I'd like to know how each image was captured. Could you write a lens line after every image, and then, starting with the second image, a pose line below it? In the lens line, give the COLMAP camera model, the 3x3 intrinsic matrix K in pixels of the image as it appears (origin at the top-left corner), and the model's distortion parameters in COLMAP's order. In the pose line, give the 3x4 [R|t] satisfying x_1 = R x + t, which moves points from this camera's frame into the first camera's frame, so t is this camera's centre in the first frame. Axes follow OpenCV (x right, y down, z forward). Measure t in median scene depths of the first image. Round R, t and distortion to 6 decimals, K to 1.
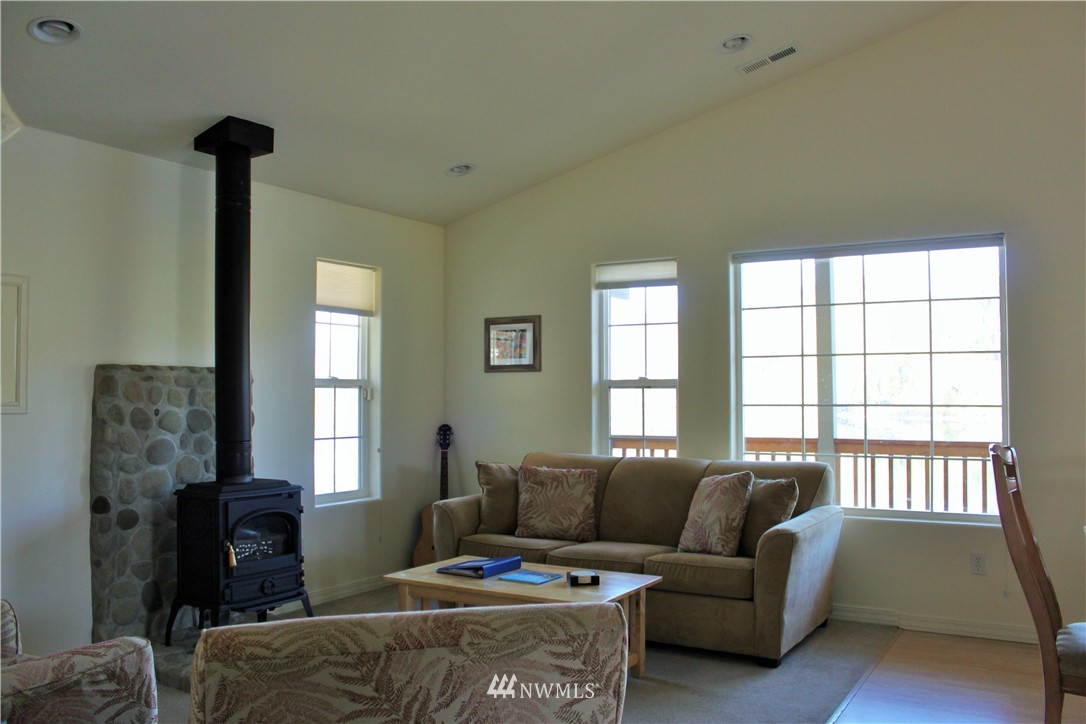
lens RADIAL K [[925.6, 0, 543.0], [0, 925.6, 362.0], [0, 0, 1]] dist [0.000854, 0.007167]
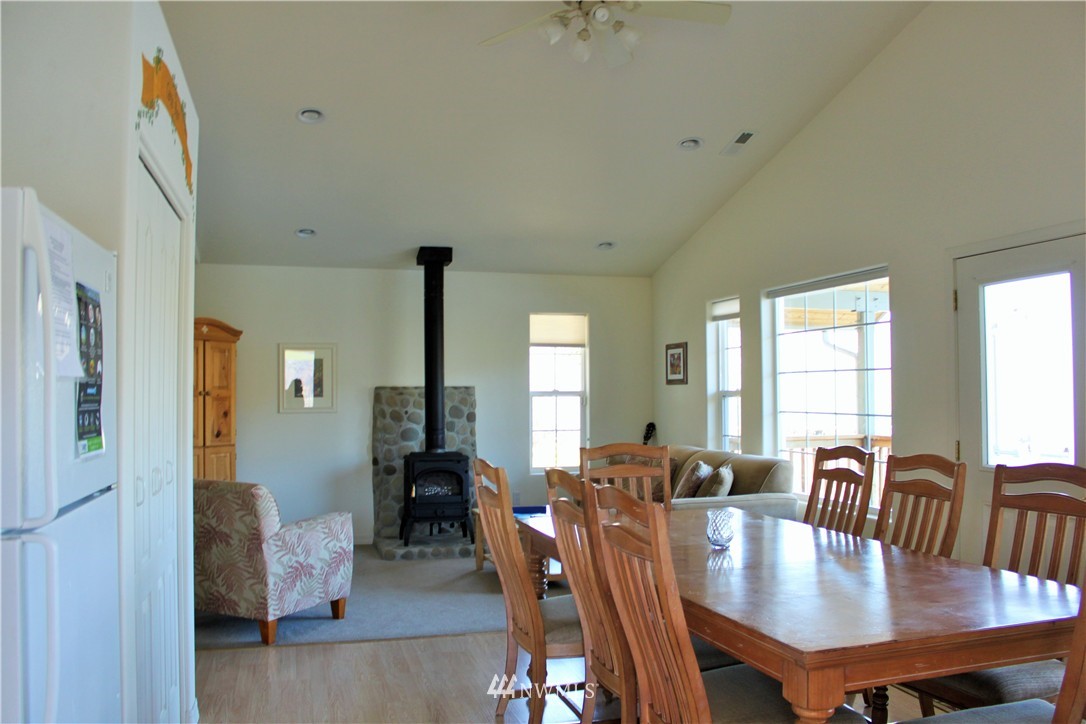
lens RADIAL K [[925.6, 0, 543.0], [0, 925.6, 362.0], [0, 0, 1]] dist [0.000854, 0.007167]
pose [[0.765086, -0.025265, -0.643433, 0.954911], [0.026496, 0.999619, -0.007745, -0.023151], [0.643383, -0.011123, 0.765464, -0.211904]]
